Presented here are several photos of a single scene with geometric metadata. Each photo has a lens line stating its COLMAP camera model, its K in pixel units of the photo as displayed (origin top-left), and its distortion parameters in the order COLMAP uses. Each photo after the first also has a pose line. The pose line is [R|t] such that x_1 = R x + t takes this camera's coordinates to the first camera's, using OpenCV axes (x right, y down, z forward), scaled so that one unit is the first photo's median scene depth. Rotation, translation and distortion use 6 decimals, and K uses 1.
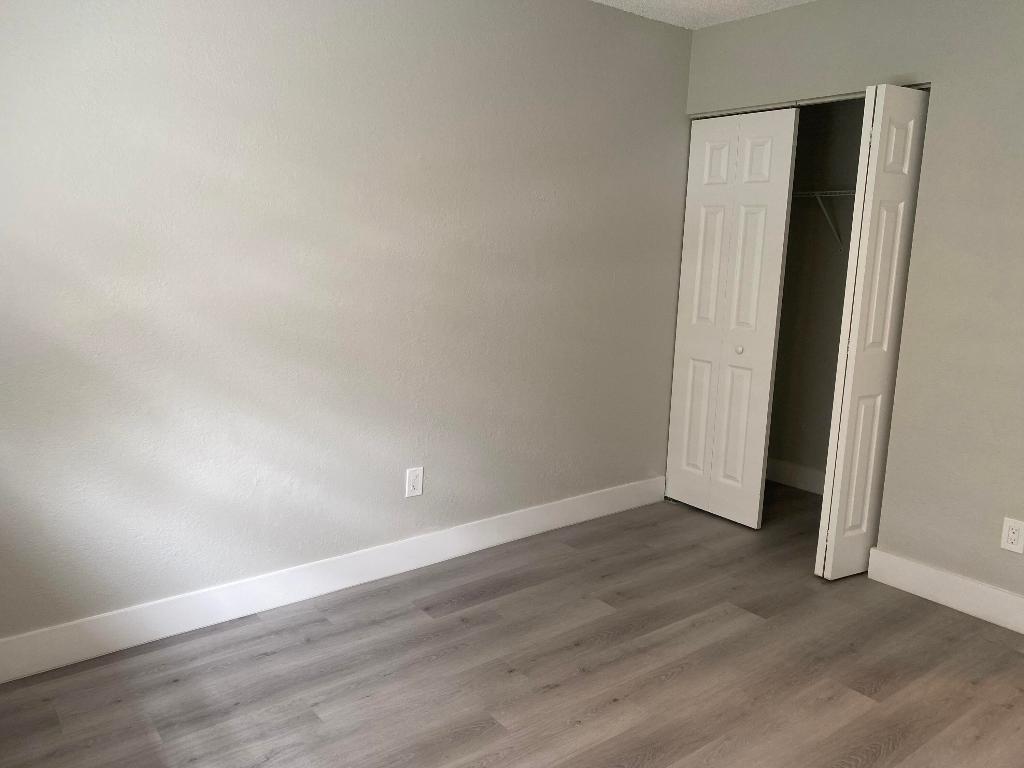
lens RADIAL K [[780.3, 0, 509.6], [0, 780.3, 378.7], [0, 0, 1]] dist [0.052954, -0.062151]
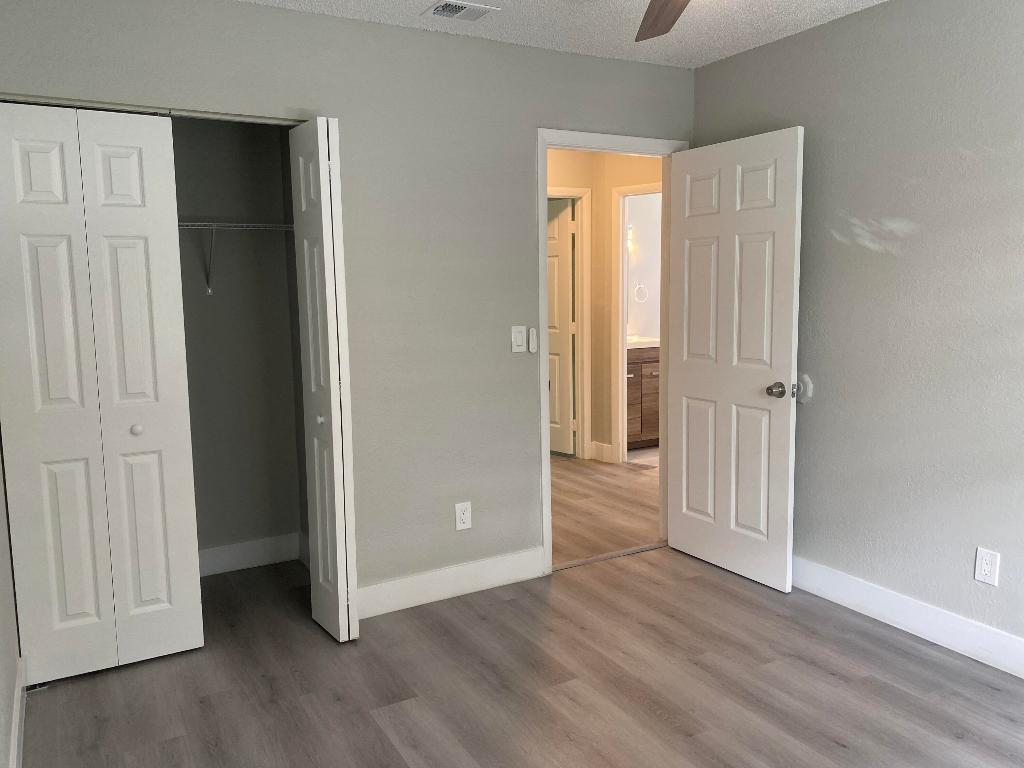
lens RADIAL K [[780.3, 0, 509.6], [0, 780.3, 378.7], [0, 0, 1]] dist [0.052954, -0.062151]
pose [[0.151408, -0.151249, 0.976831, -0.500559], [0.199033, 0.972649, 0.119752, -0.139208], [-0.968226, 0.176290, 0.177370, 0.704477]]
